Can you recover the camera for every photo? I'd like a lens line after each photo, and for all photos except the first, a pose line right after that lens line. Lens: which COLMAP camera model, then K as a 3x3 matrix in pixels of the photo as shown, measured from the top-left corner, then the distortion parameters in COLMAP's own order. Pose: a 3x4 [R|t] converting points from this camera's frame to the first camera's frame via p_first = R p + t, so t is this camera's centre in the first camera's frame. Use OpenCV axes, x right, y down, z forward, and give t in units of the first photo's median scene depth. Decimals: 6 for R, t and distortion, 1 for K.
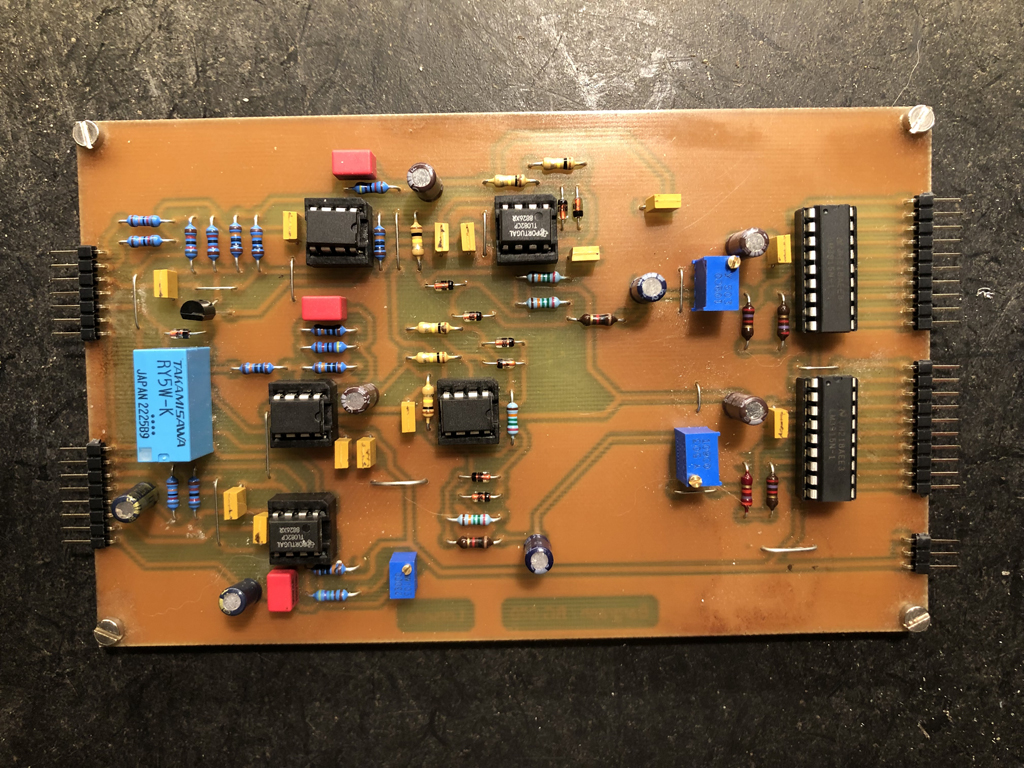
lens RADIAL K [[800.5, 0, 510.9], [0, 800.5, 380.9], [0, 0, 1]] dist [-0.011835, -0.008815]
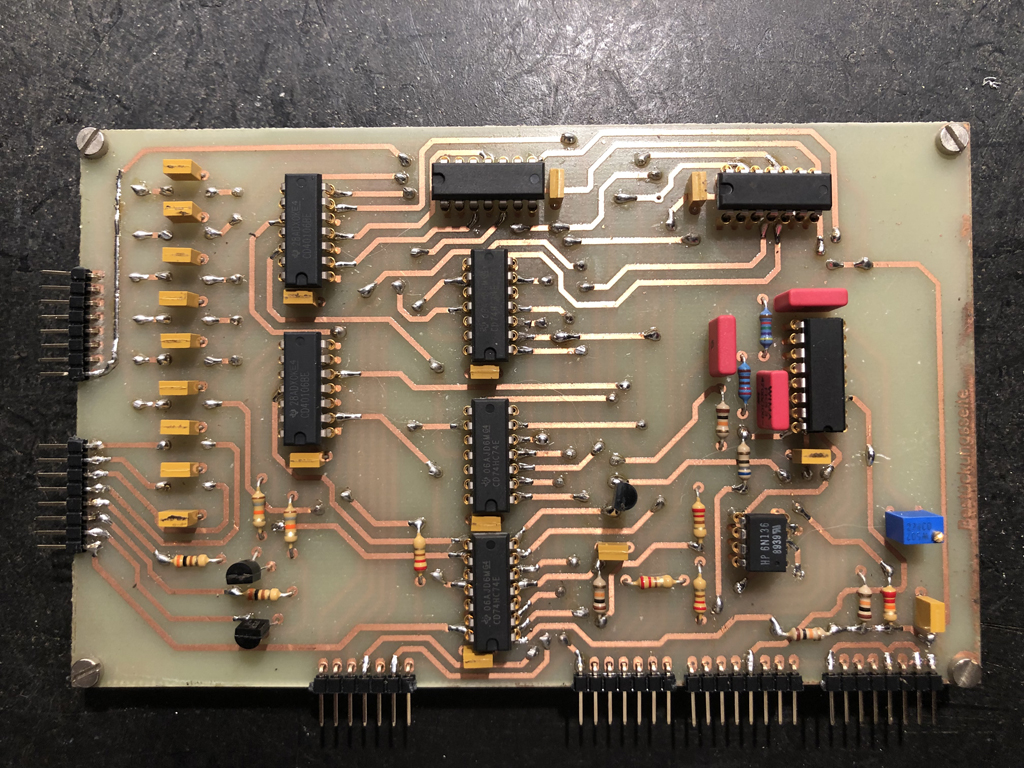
lens RADIAL K [[800.5, 0, 498.3], [0, 800.5, 414.3], [0, 0, 1]] dist [-0.011835, -0.008815]
pose [[0.999945, 0.003301, -0.009980, 0.000786], [-0.004052, 0.997084, -0.076199, 0.369293], [0.009700, 0.076235, 0.997043, 0.052351]]
